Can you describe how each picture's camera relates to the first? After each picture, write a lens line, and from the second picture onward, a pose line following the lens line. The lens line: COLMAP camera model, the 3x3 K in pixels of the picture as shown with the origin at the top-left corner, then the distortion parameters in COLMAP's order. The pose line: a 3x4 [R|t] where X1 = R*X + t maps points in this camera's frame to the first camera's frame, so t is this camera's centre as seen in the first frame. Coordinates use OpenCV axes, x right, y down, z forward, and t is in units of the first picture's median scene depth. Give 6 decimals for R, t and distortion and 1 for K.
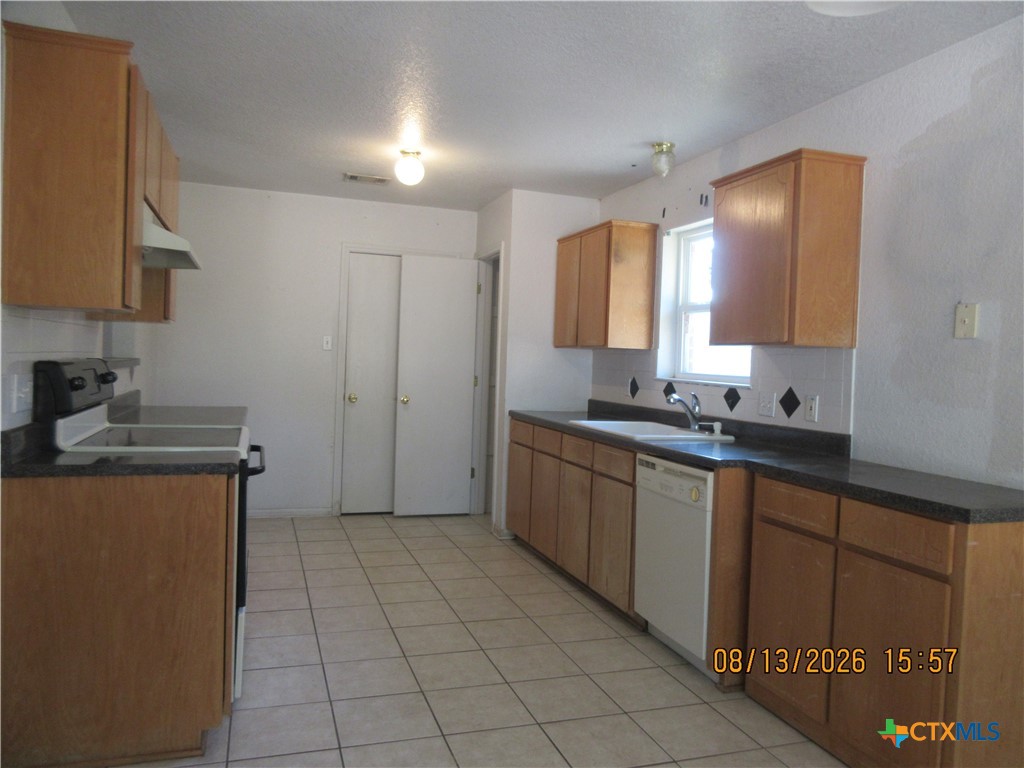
lens RADIAL K [[747.8, 0, 512.2], [0, 747.8, 378.2], [0, 0, 1]] dist [-0.018831, 0.003050]
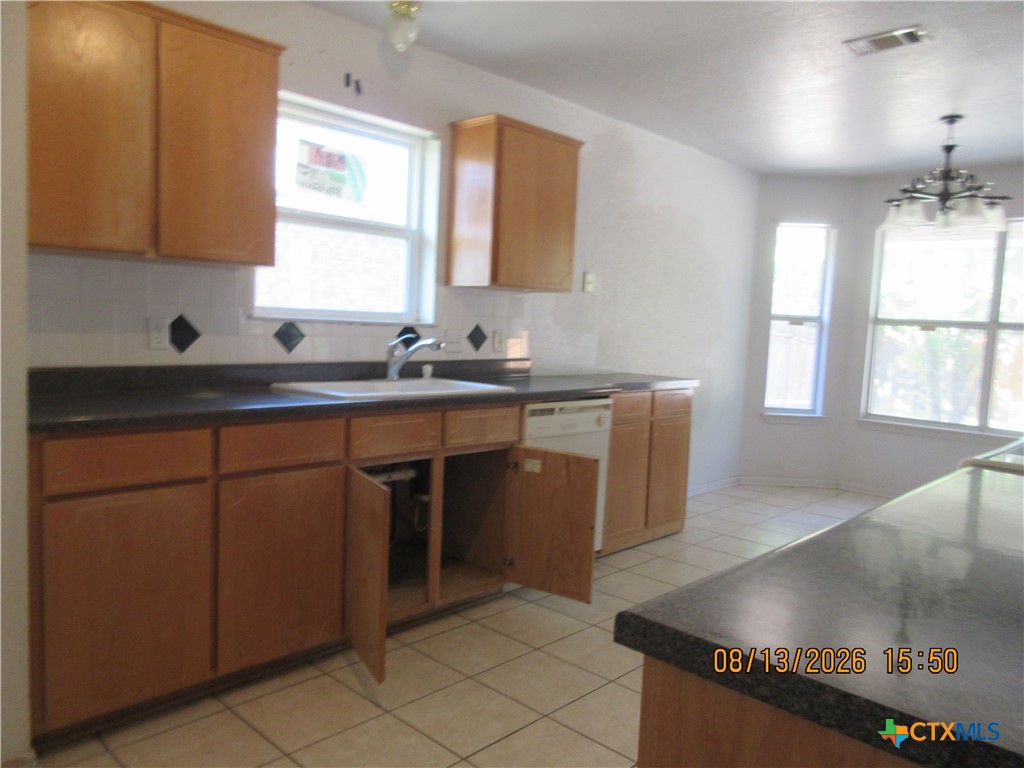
lens RADIAL K [[747.8, 0, 512.2], [0, 747.8, 378.2], [0, 0, 1]] dist [-0.018831, 0.003050]
pose [[-0.451453, -0.123302, 0.883735, -0.722412], [-0.035792, 0.992112, 0.120138, -0.048594], [-0.891577, 0.022606, -0.452305, 1.637531]]
